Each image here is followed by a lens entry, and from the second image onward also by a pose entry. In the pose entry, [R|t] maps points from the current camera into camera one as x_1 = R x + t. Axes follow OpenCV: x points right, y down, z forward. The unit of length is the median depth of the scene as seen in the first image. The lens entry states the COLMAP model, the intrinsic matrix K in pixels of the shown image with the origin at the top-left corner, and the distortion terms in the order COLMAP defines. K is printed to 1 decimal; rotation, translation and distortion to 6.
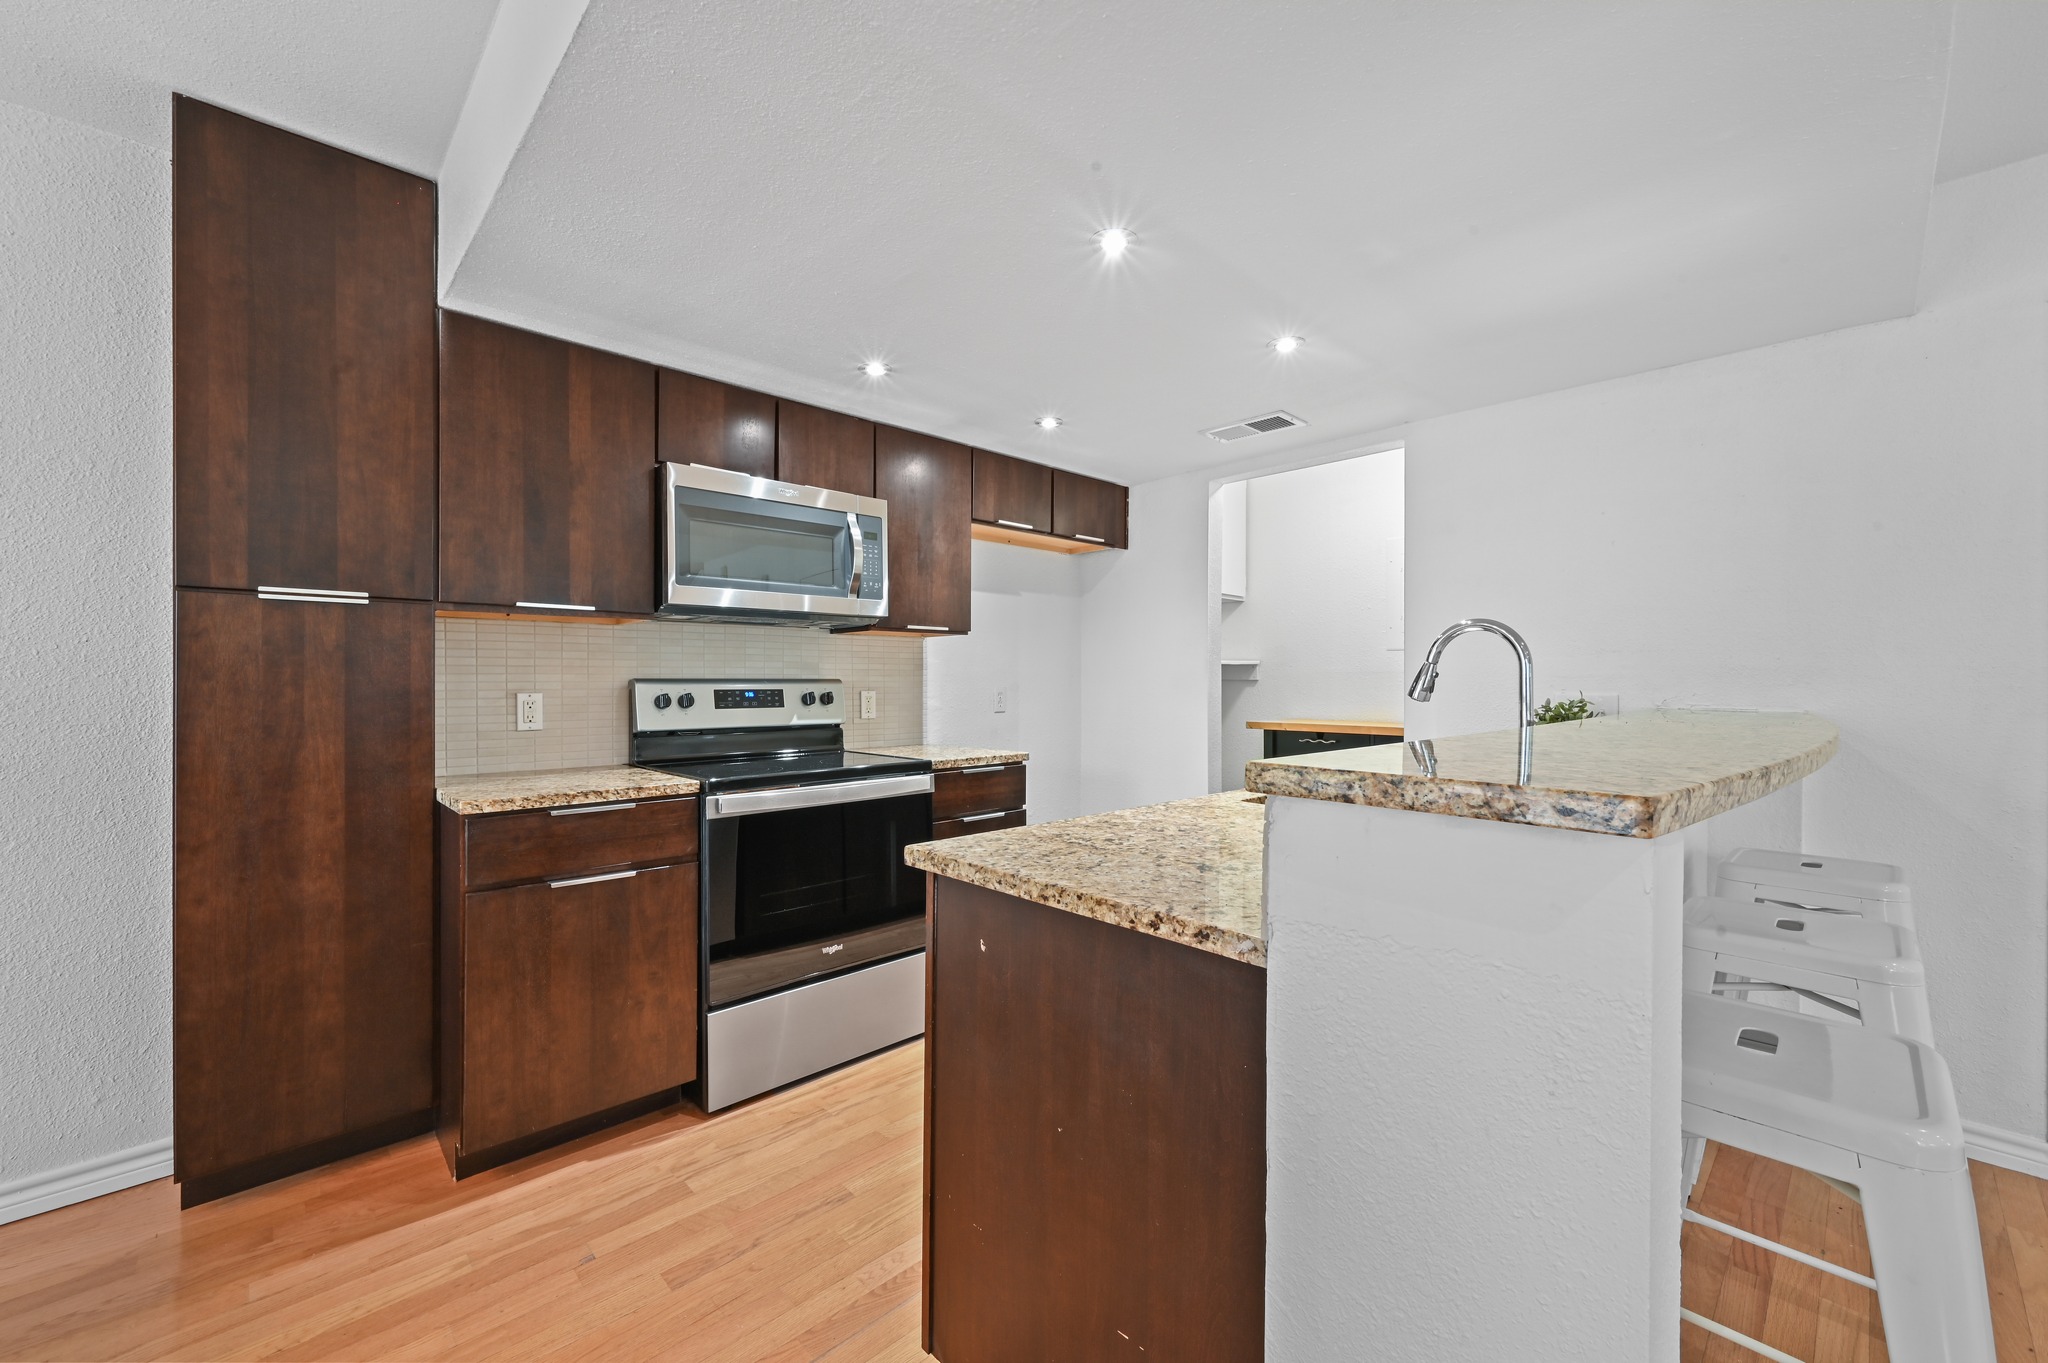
lens RADIAL K [[802.7, 0, 1026.2], [0, 802.7, 682.7], [0, 0, 1]] dist [-0.003445, -0.000245]
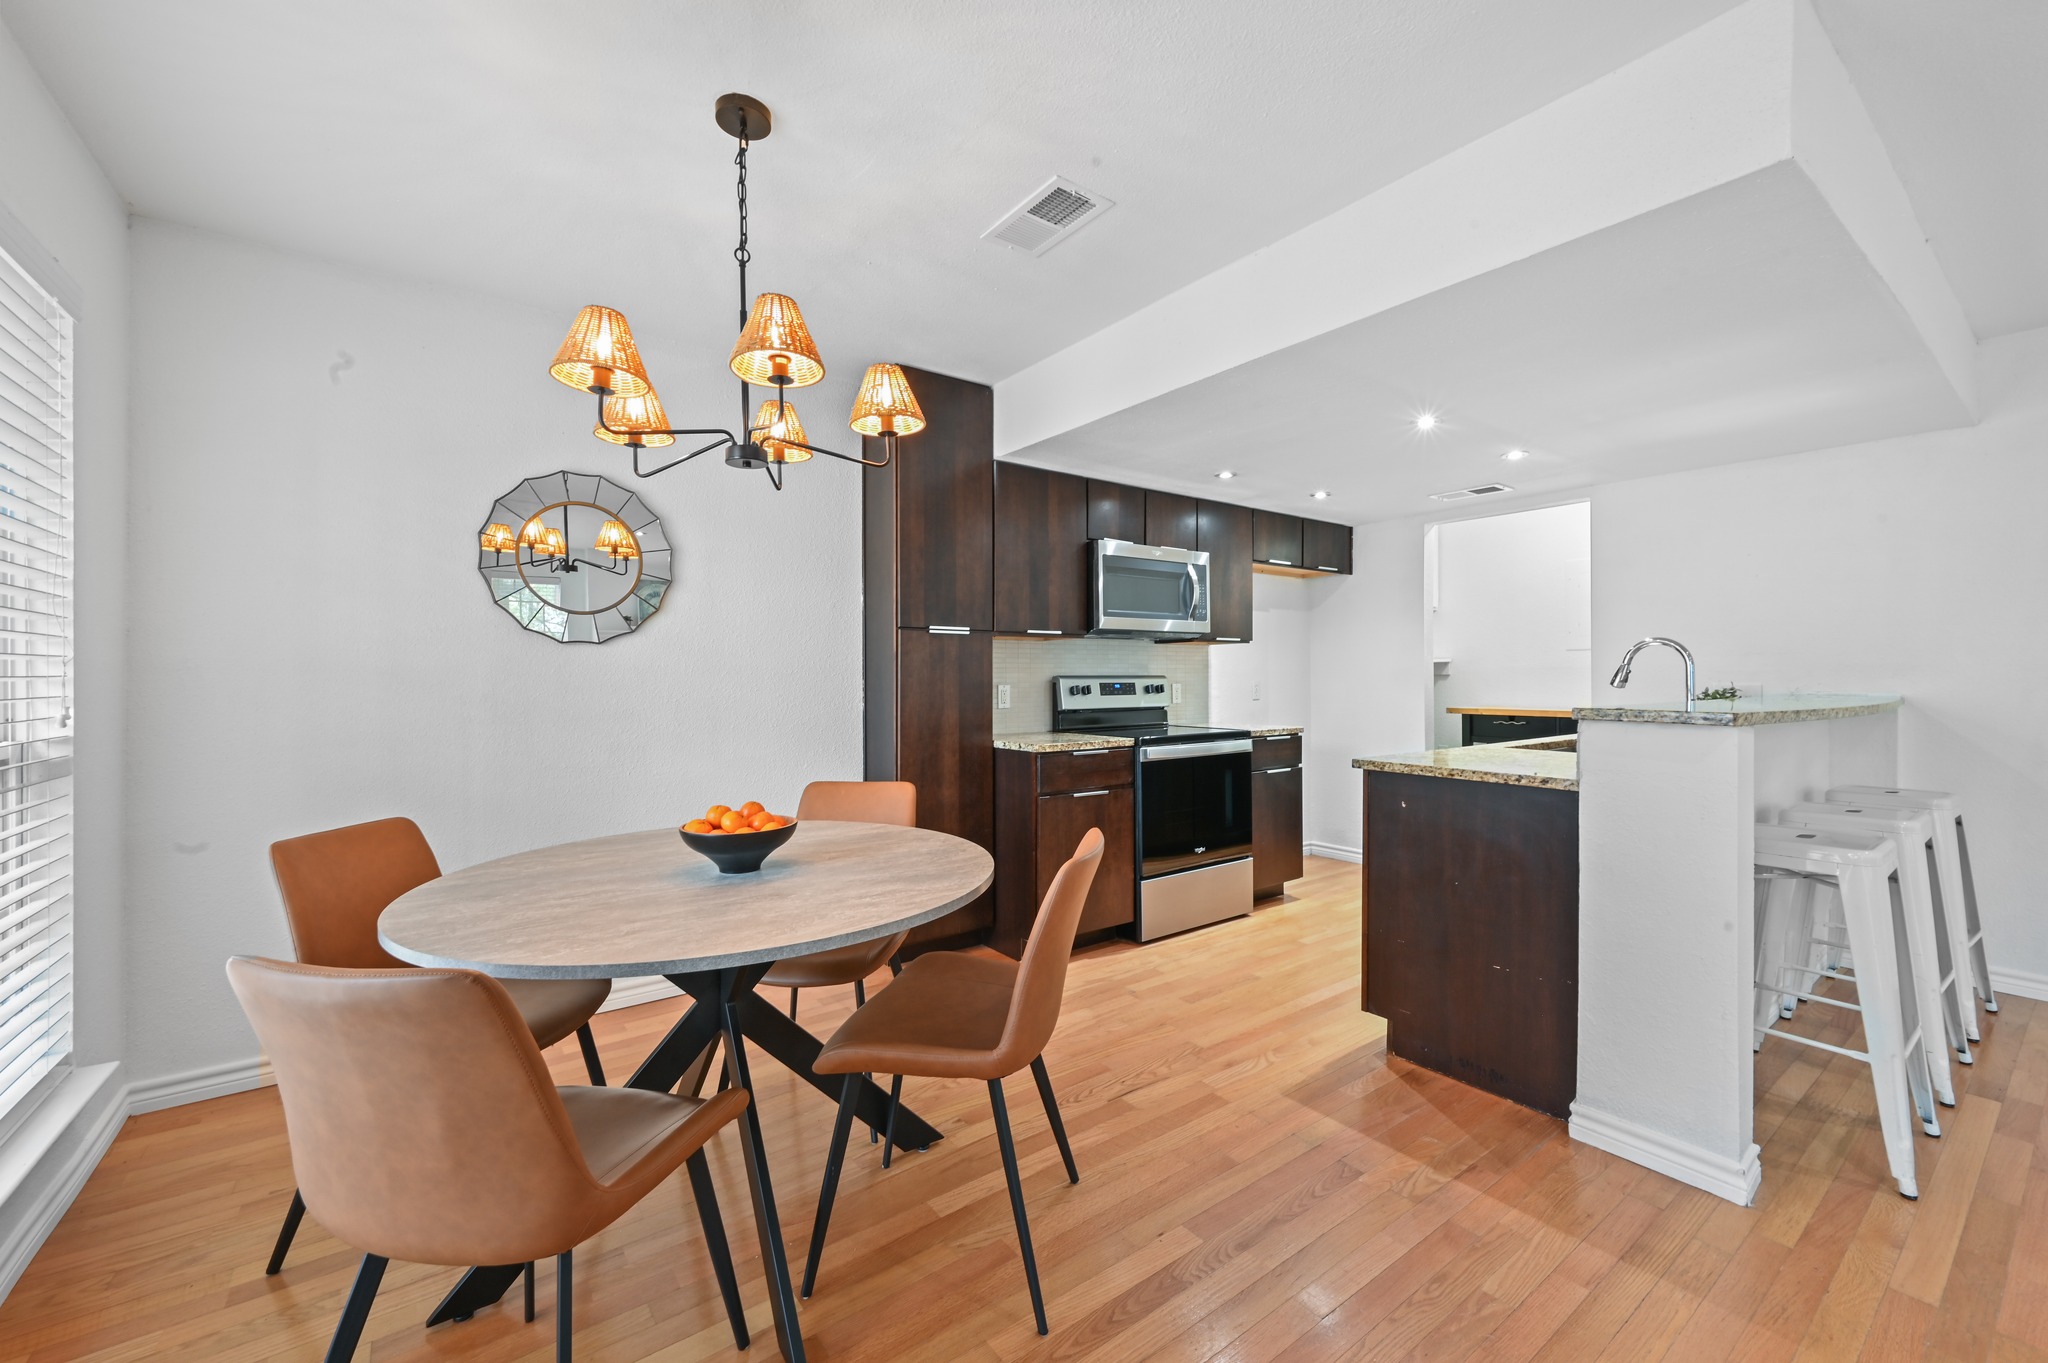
lens RADIAL K [[802.7, 0, 1028.0], [0, 802.7, 674.1], [0, 0, 1]] dist [-0.003445, -0.000245]
pose [[0.991313, -0.004107, -0.131460, -0.349623], [0.003488, 0.999982, -0.004935, -0.000560], [0.131477, 0.004433, 0.991309, -0.555699]]
